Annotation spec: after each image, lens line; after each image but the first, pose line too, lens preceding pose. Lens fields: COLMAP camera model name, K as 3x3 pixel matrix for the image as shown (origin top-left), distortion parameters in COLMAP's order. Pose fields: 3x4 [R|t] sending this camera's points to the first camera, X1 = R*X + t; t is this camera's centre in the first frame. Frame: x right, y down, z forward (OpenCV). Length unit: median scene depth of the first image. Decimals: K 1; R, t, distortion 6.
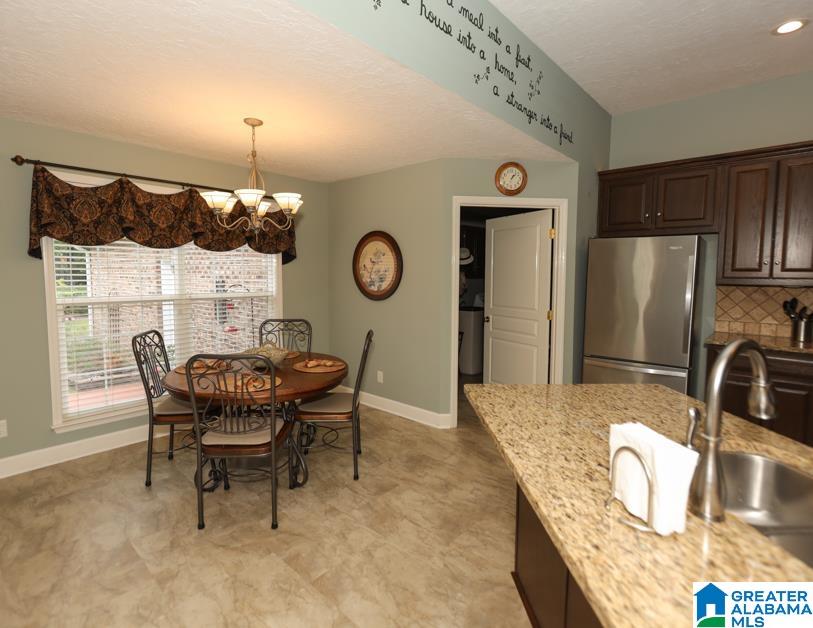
lens RADIAL K [[412.8, 0, 406.6], [0, 412.8, 309.4], [0, 0, 1]] dist [-0.001255, -0.000456]
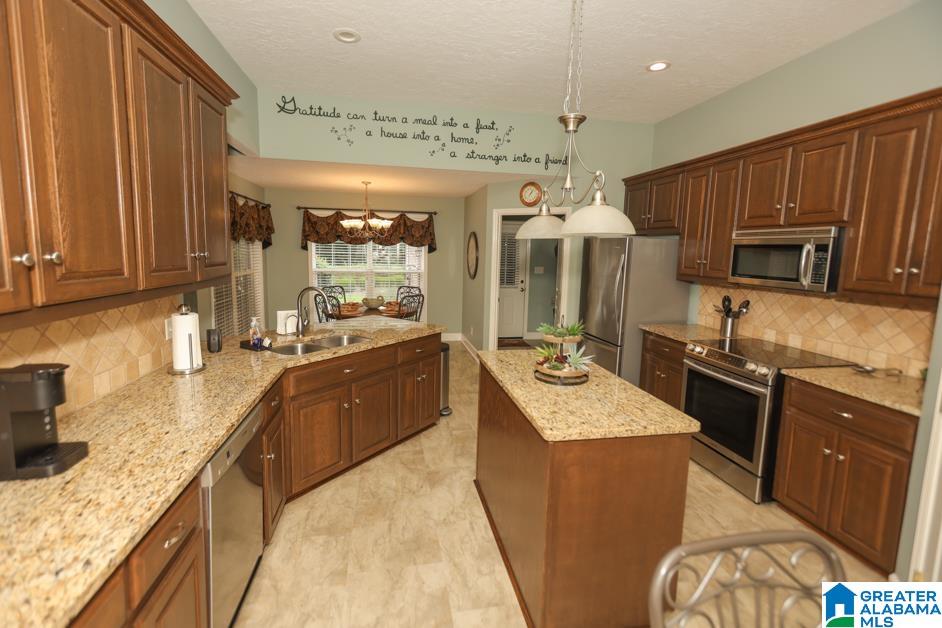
lens RADIAL K [[415.7, 0, 470.0], [0, 415.7, 309.4], [0, 0, 1]] dist [0.003401, 0.000294]
pose [[0.799911, 0.097071, -0.592216, 1.207368], [-0.071309, 0.995214, 0.066810, -0.019801], [0.595867, -0.011212, 0.803005, -0.291241]]
